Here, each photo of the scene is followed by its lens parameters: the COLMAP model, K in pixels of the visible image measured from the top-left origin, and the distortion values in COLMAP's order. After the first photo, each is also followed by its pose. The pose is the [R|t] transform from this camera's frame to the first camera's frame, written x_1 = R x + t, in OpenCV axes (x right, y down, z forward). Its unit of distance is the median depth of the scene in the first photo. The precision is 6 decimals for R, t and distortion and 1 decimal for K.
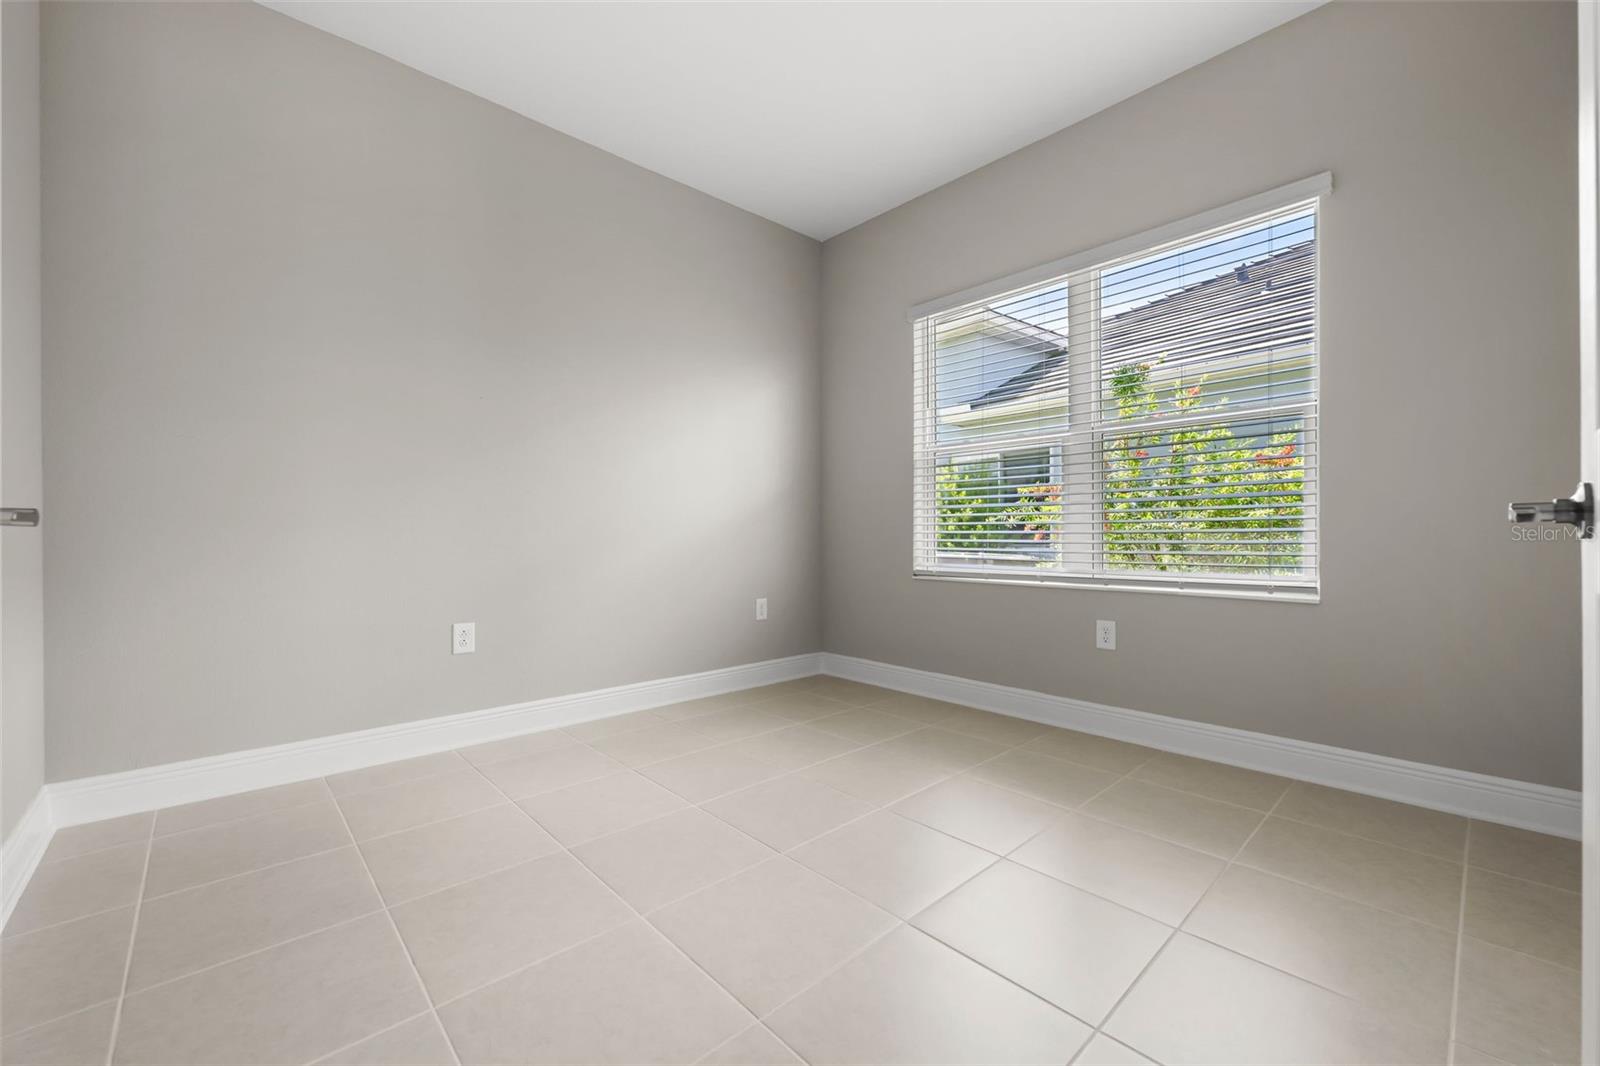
lens RADIAL K [[637.6, 0, 798.6], [0, 637.6, 536.6], [0, 0, 1]] dist [-0.009555, -0.000037]
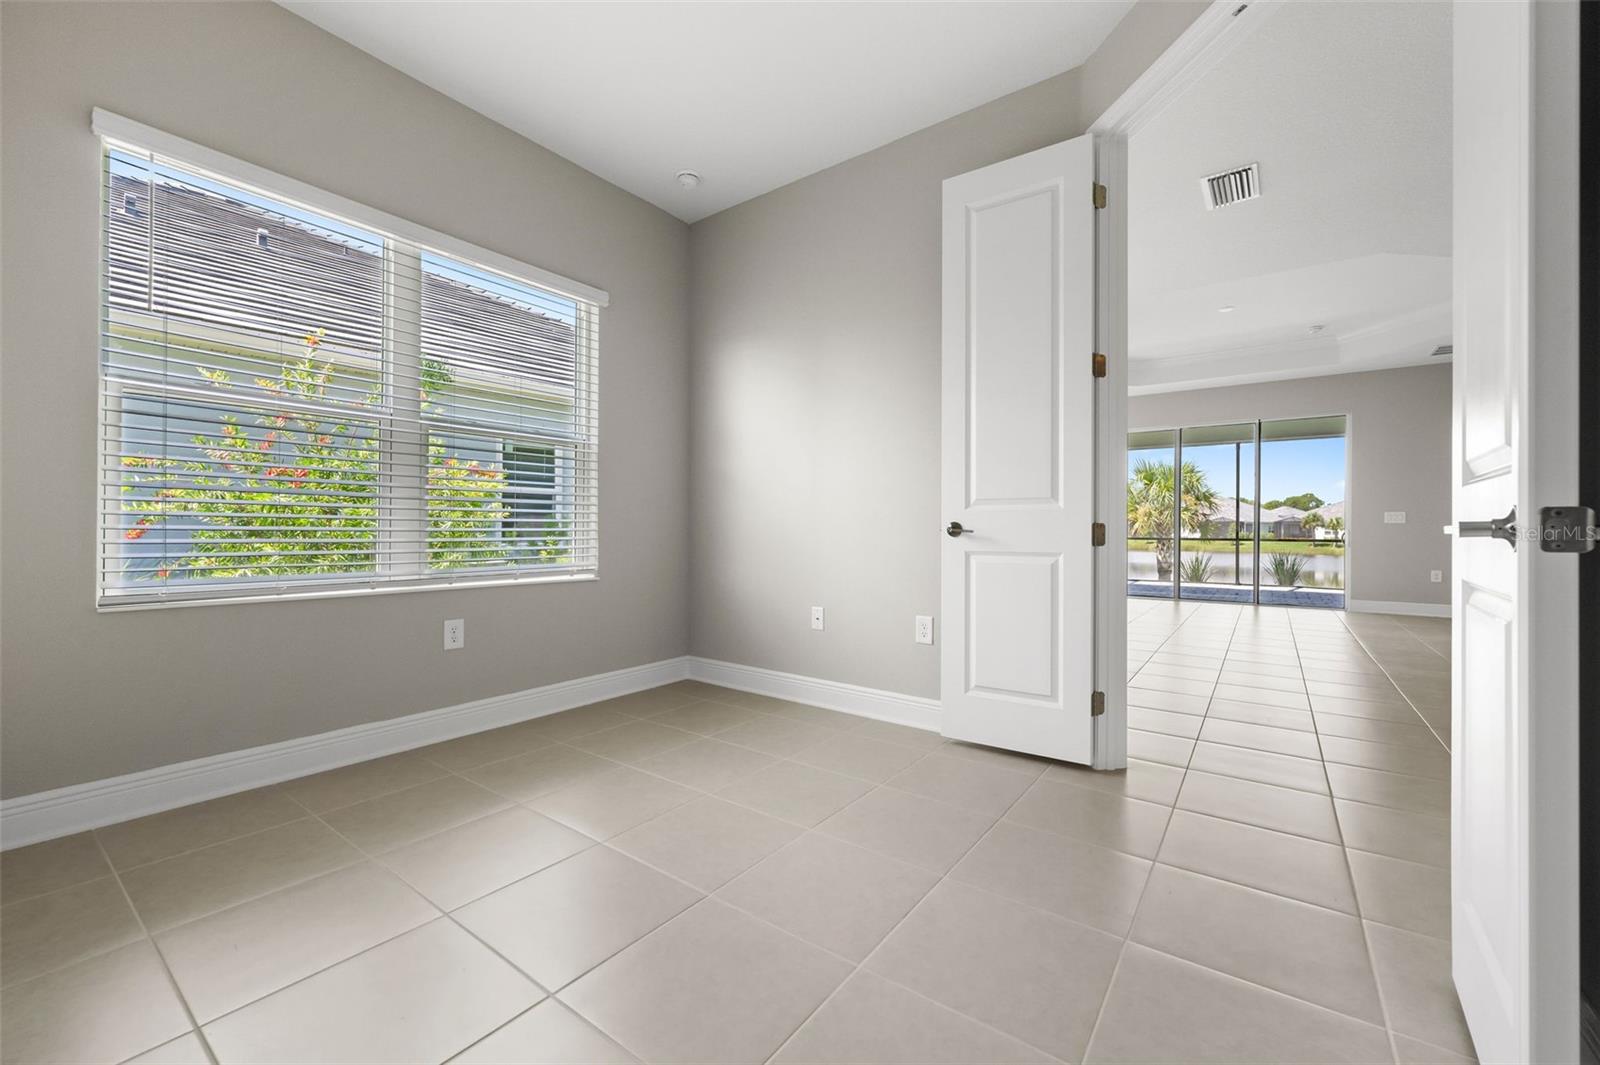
lens RADIAL K [[636.0, 0, 798.9], [0, 636.0, 531.5], [0, 0, 1]] dist [0.008229, 0.000041]
pose [[-0.189499, 0.007979, 0.981849, -0.634580], [0.002760, 0.999967, -0.007594, 0.004626], [-0.981877, 0.001271, -0.189514, 0.717292]]
